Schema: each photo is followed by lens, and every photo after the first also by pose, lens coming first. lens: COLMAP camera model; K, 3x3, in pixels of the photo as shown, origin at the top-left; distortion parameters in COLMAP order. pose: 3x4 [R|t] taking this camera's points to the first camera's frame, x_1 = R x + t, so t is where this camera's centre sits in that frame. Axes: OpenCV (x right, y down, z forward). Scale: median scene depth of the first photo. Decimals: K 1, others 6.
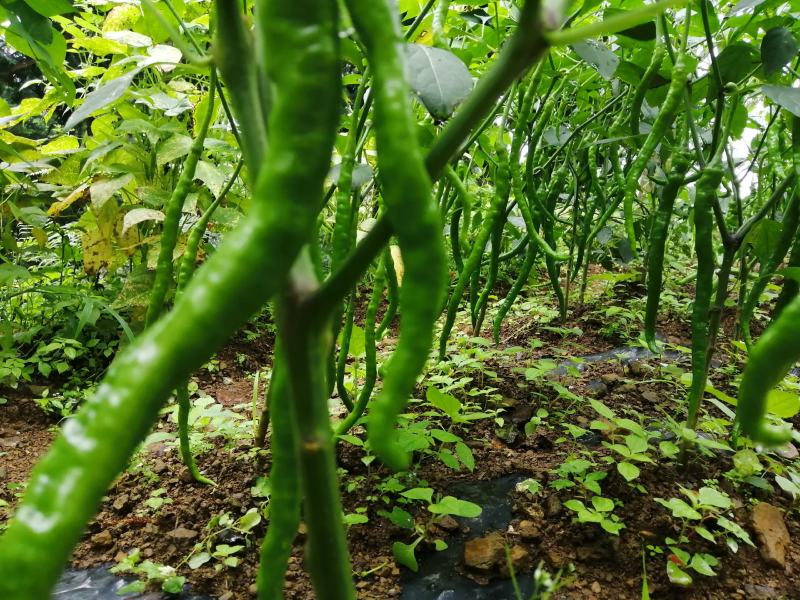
lens RADIAL K [[595.6, 0, 400.6], [0, 595.6, 301.8], [0, 0, 1]] dist [0.013143, -0.020330]
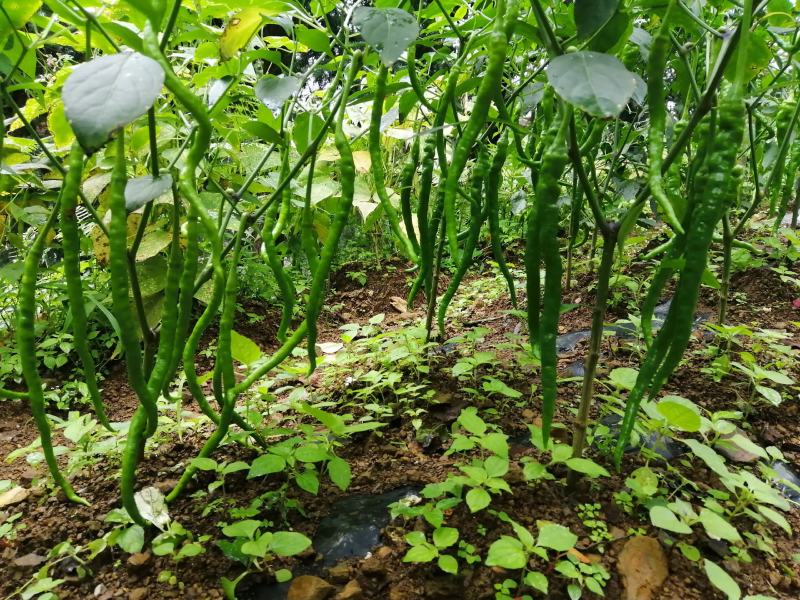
lens RADIAL K [[595.6, 0, 399.3], [0, 595.6, 297.6], [0, 0, 1]] dist [0.013143, -0.020330]
pose [[0.990182, -0.043247, -0.132928, 0.348772], [0.051413, 0.996955, 0.058629, -0.068214], [0.129988, -0.064888, 0.989390, 0.105045]]
